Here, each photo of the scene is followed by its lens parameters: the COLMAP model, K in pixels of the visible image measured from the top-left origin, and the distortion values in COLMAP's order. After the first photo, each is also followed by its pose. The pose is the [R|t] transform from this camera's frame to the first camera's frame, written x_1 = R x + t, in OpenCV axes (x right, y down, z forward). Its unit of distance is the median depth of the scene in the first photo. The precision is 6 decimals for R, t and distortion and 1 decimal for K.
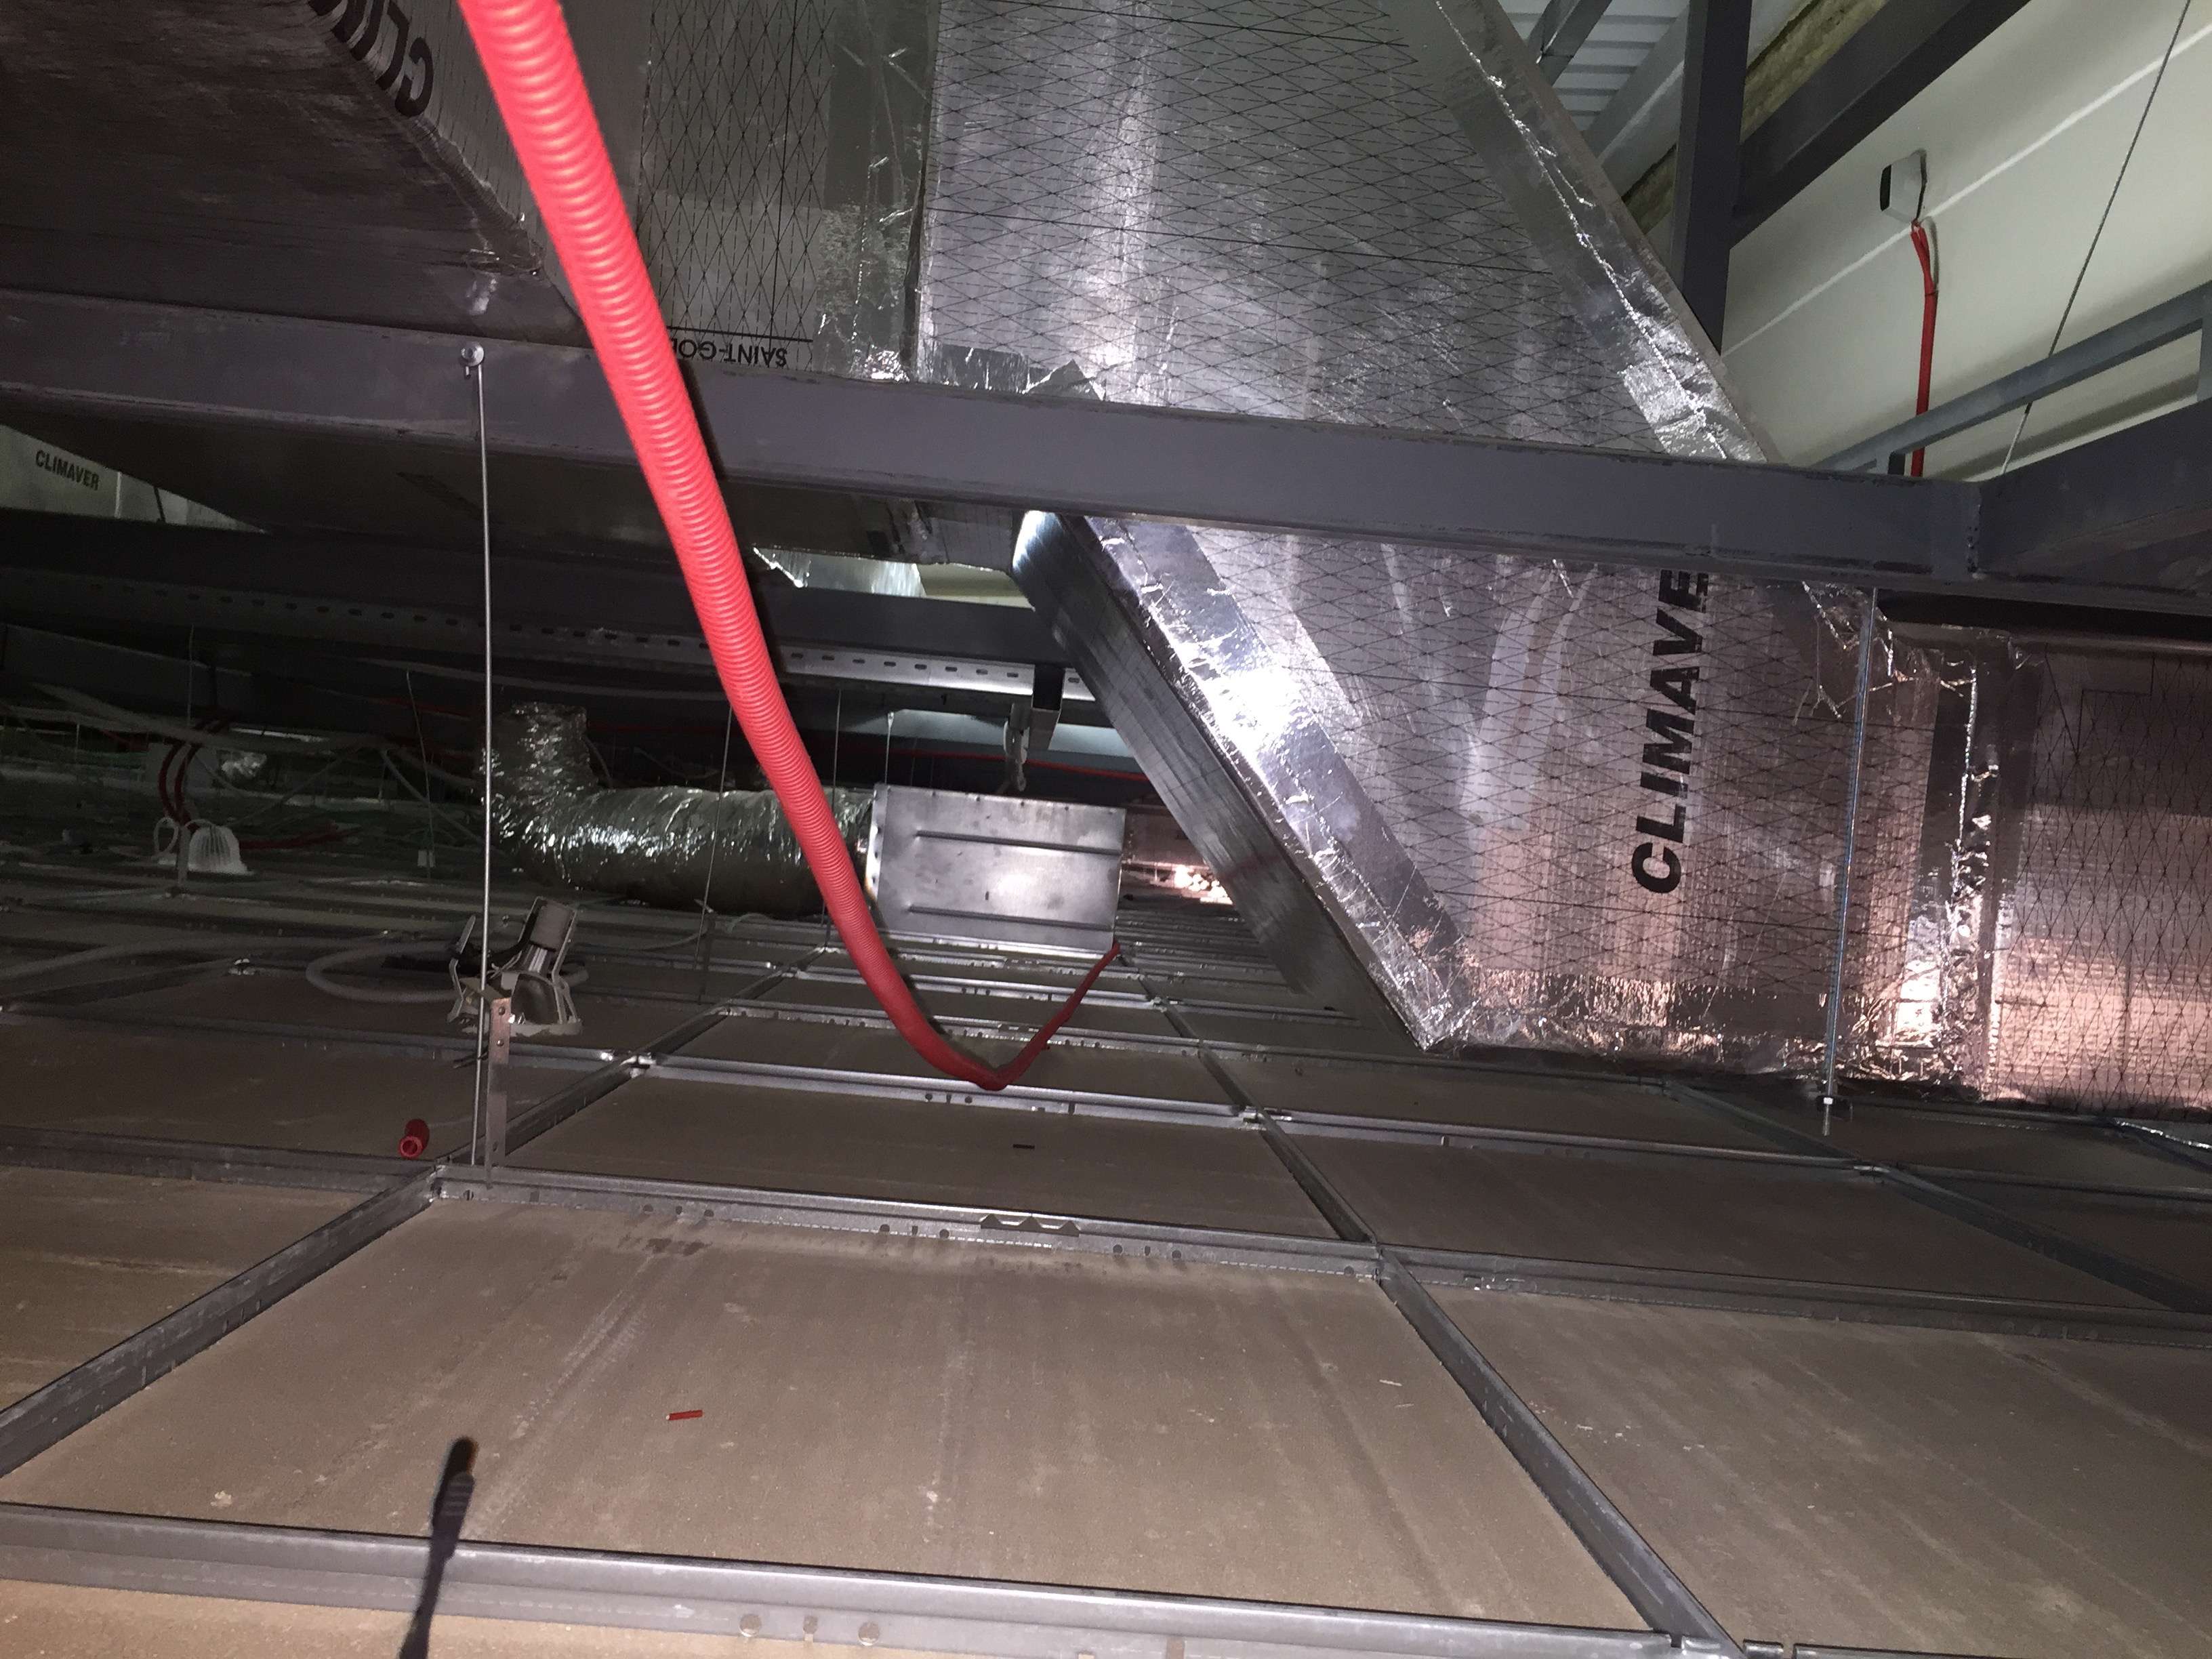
lens RADIAL K [[1888.1, 0, 1103.0], [0, 1888.1, 790.7], [0, 0, 1]] dist [0.028125, -0.001070]
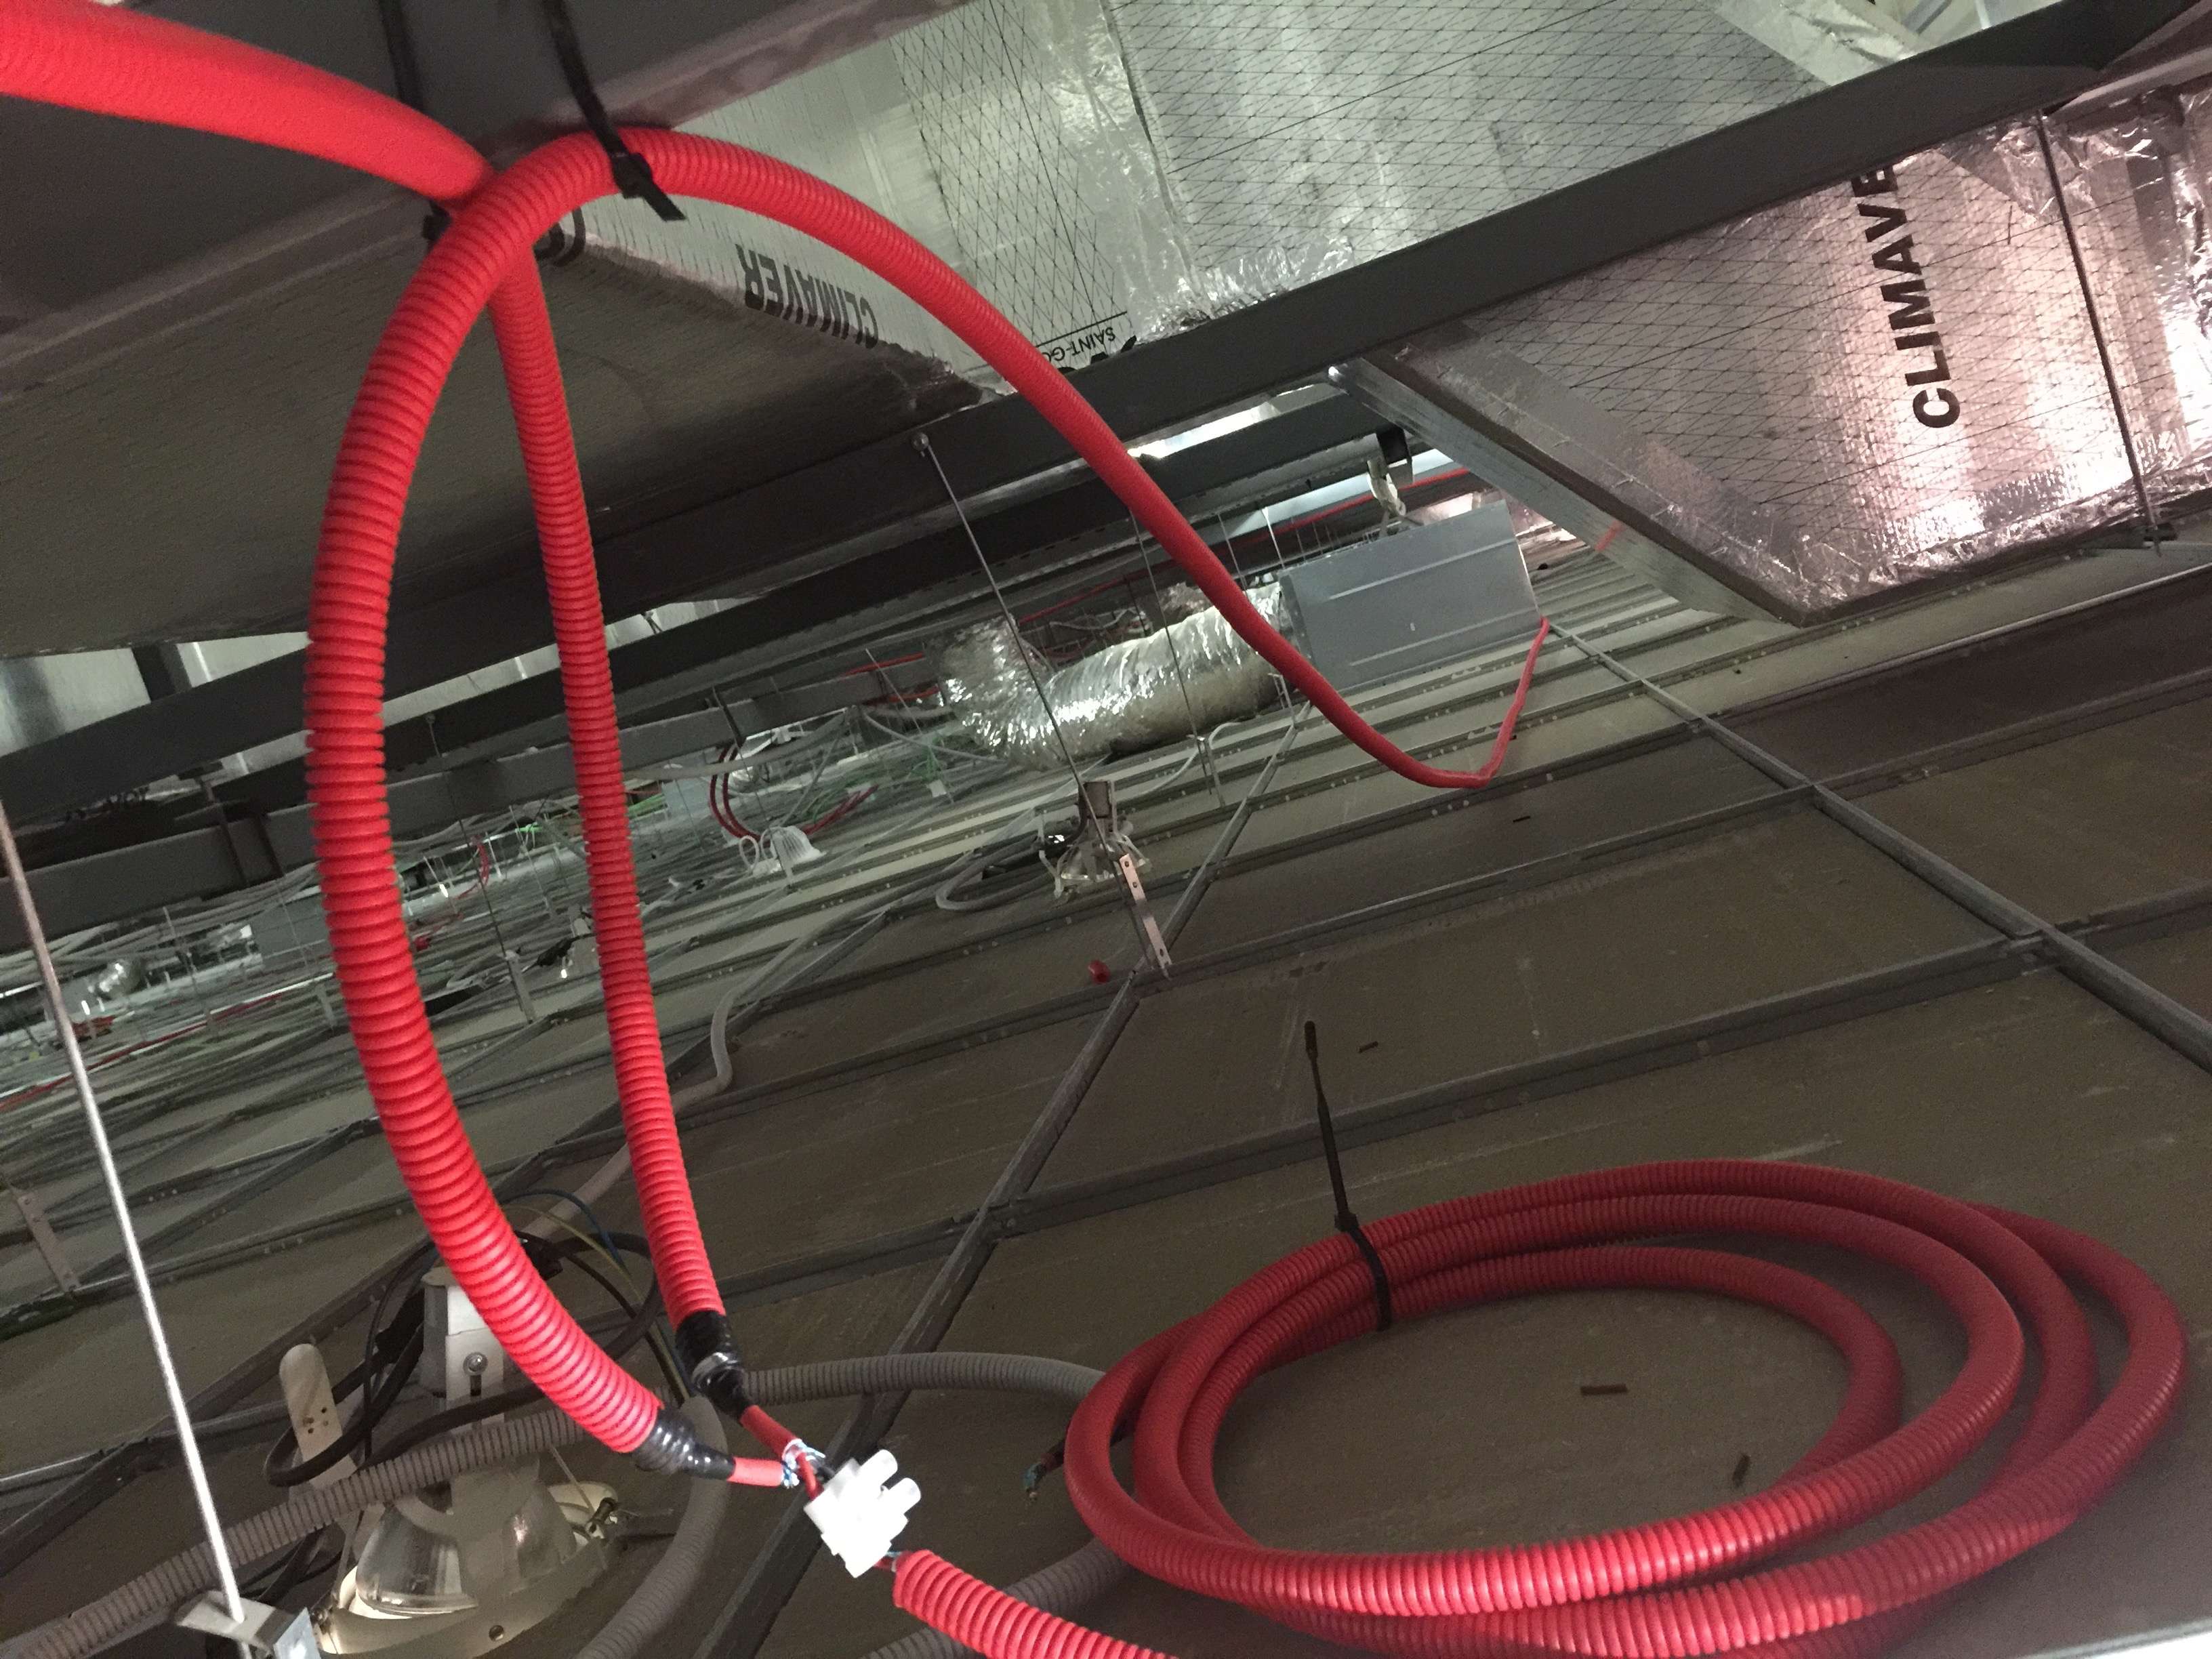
lens RADIAL K [[1862.6, 0, 1093.9], [0, 1862.6, 819.6], [0, 0, 1]] dist [0.045861, -0.011043]
pose [[0.893640, -0.369674, -0.254457, 0.013150], [0.402301, 0.911158, 0.089134, -0.023825], [0.198900, -0.182022, 0.962968, -0.167530]]
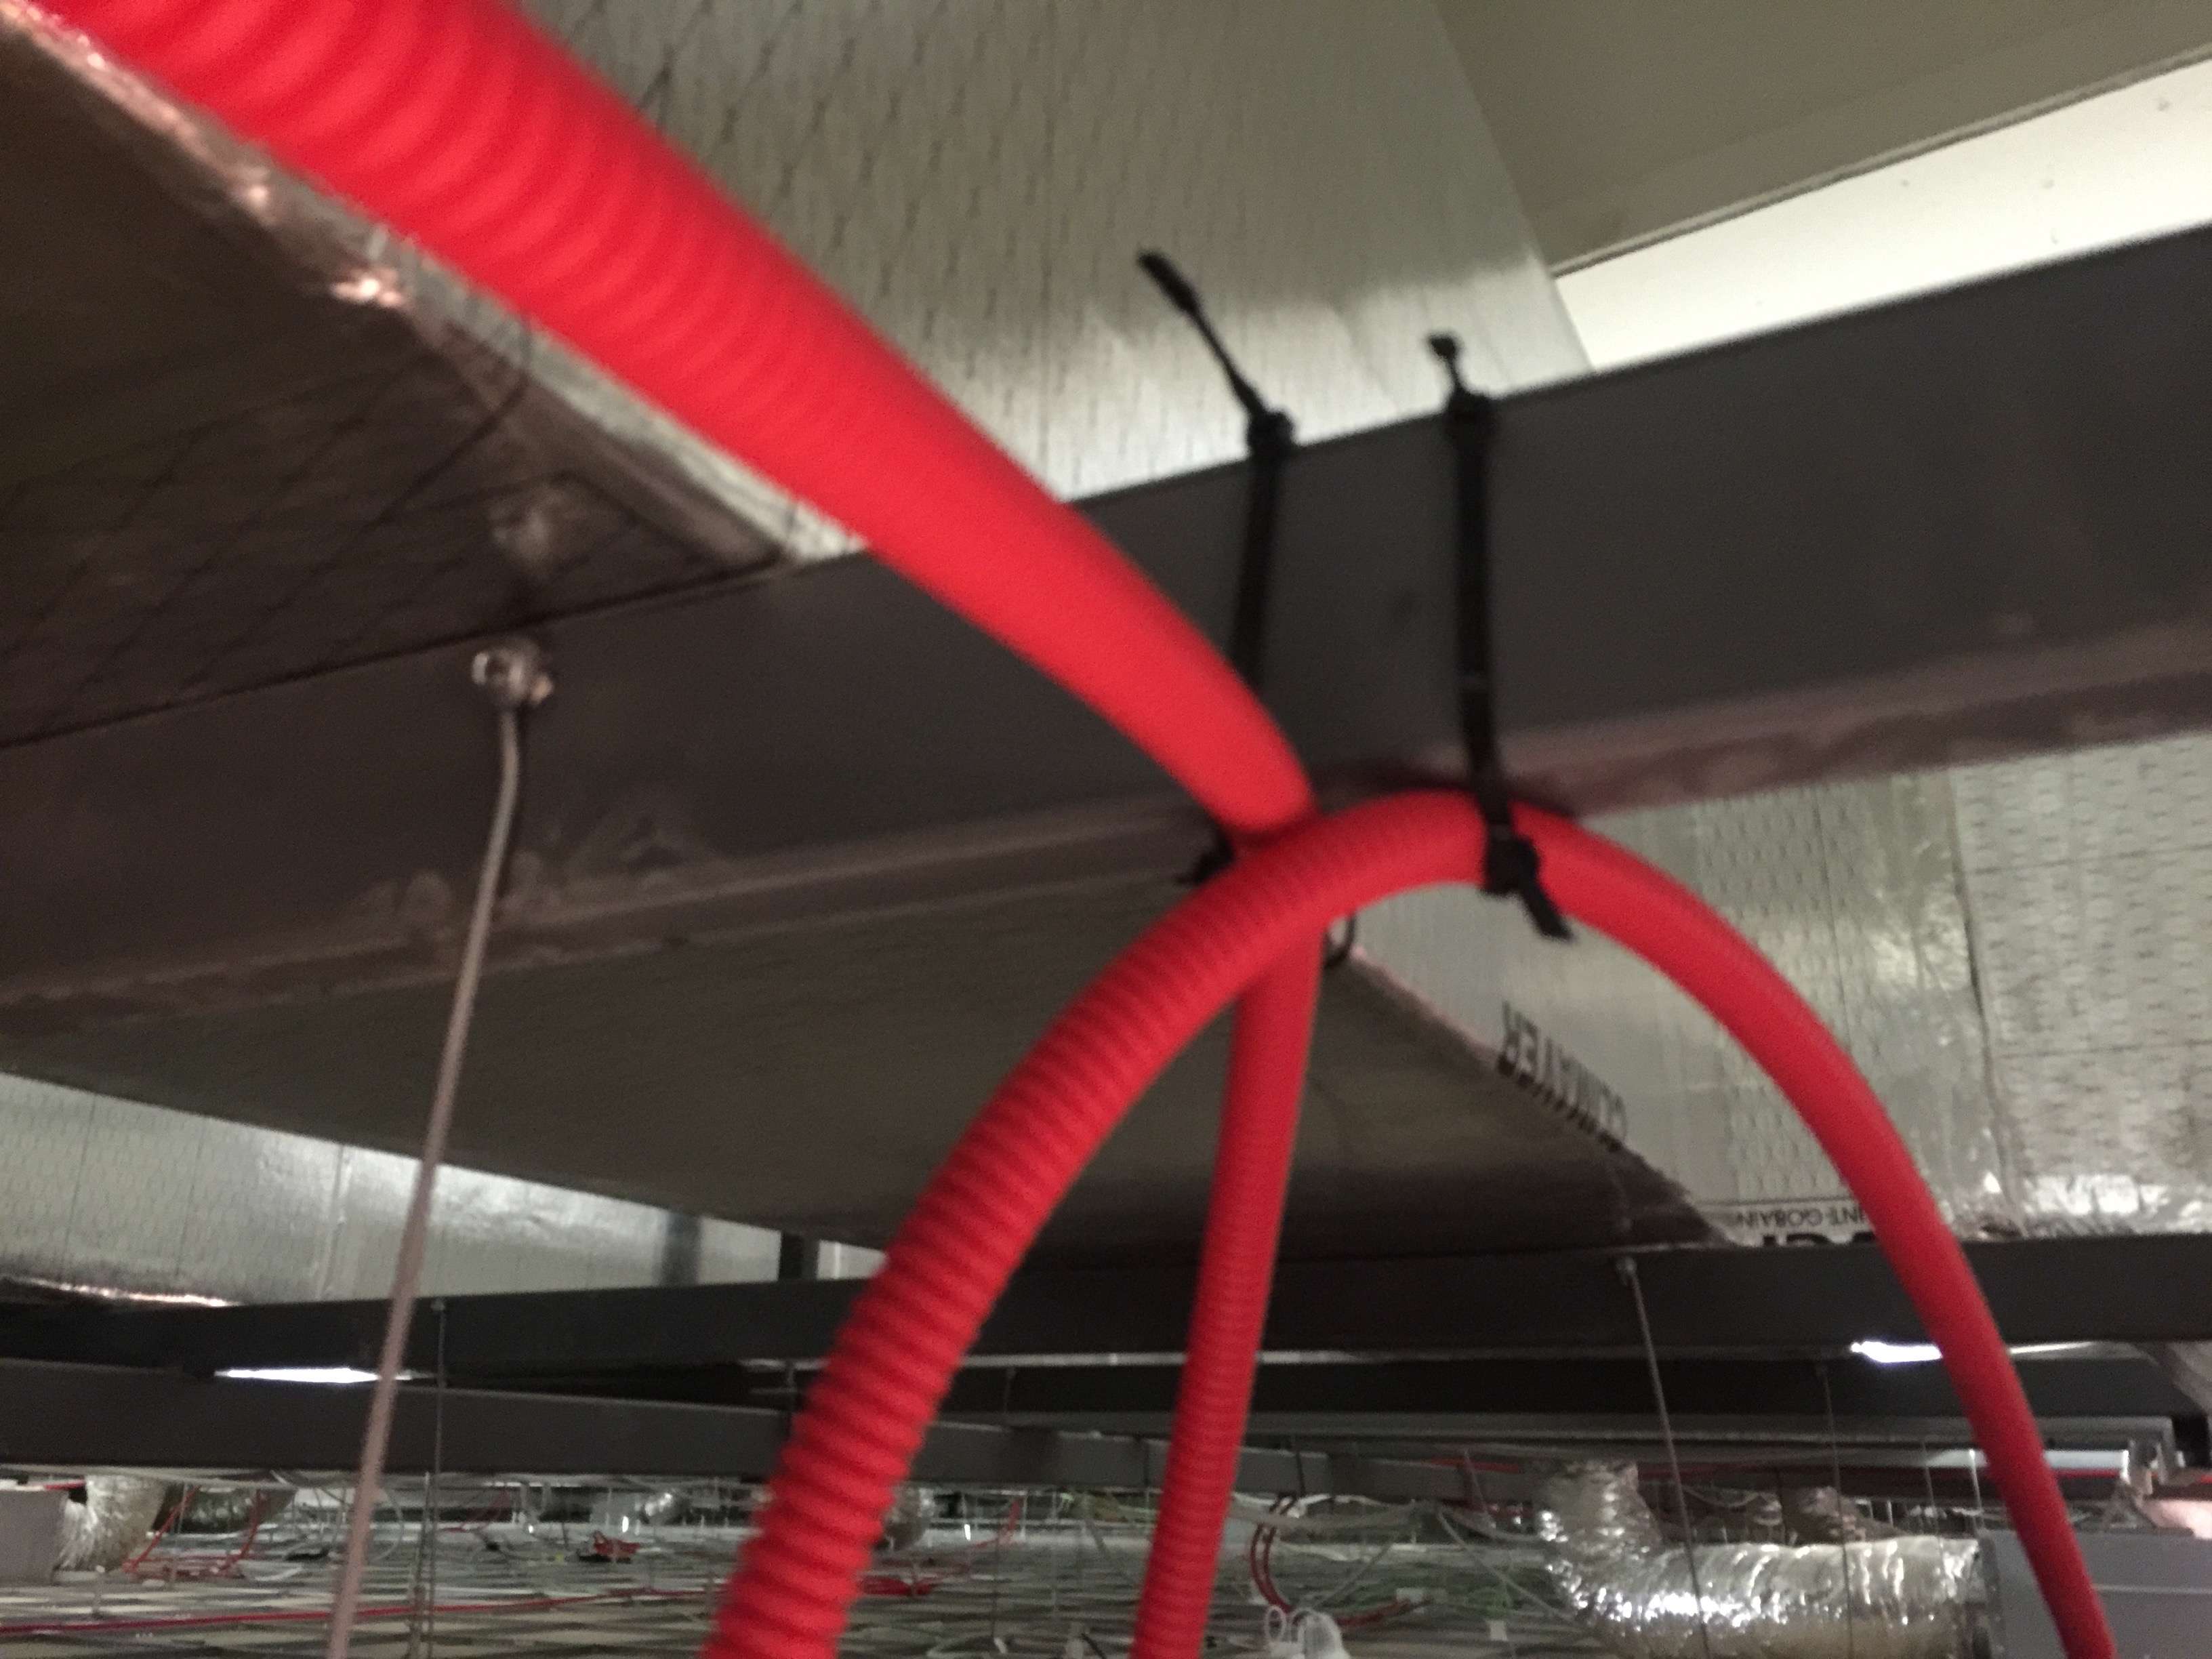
lens RADIAL K [[1862.6, 0, 1093.9], [0, 1862.6, 819.6], [0, 0, 1]] dist [0.045861, -0.011043]
pose [[0.867481, -0.237538, -0.437095, -0.020698], [0.071903, 0.929279, -0.362312, -0.043844], [0.492246, 0.282870, 0.823212, -0.101680]]
